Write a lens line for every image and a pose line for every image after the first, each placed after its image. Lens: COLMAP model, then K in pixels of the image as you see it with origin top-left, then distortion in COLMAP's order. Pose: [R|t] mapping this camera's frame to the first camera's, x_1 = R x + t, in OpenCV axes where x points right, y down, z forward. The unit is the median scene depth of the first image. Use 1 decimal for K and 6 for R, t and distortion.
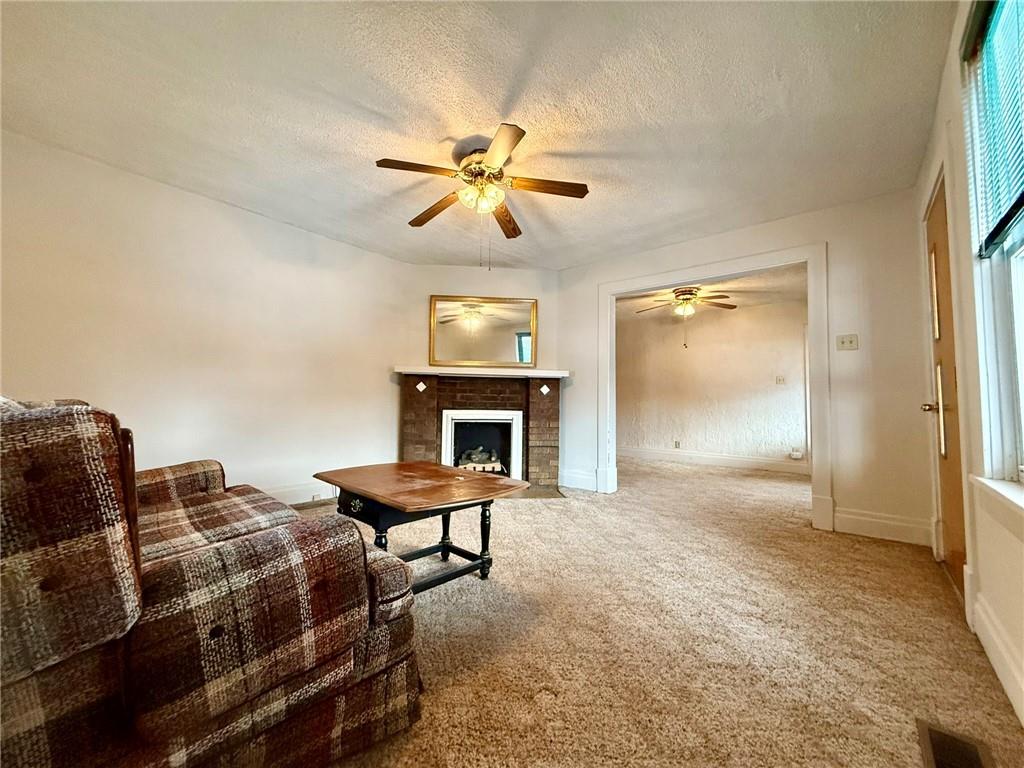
lens RADIAL K [[408.7, 0, 510.6], [0, 408.7, 381.5], [0, 0, 1]] dist [-0.001324, 0.000115]
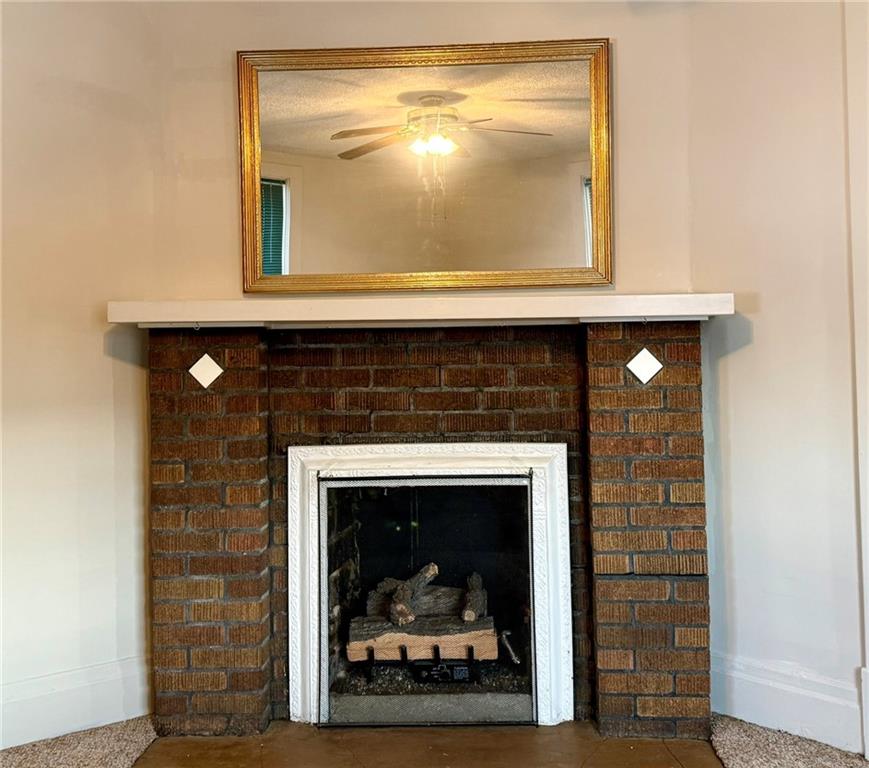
lens RADIAL K [[982.7, 0, 449.9], [0, 982.7, 337.7], [0, 0, 1]] dist [0.092997, 0.000000]
pose [[0.987218, -0.037599, -0.154874, 0.058334], [0.041404, 0.998913, 0.021416, -0.017911], [0.153901, -0.027555, 0.987702, 0.331310]]
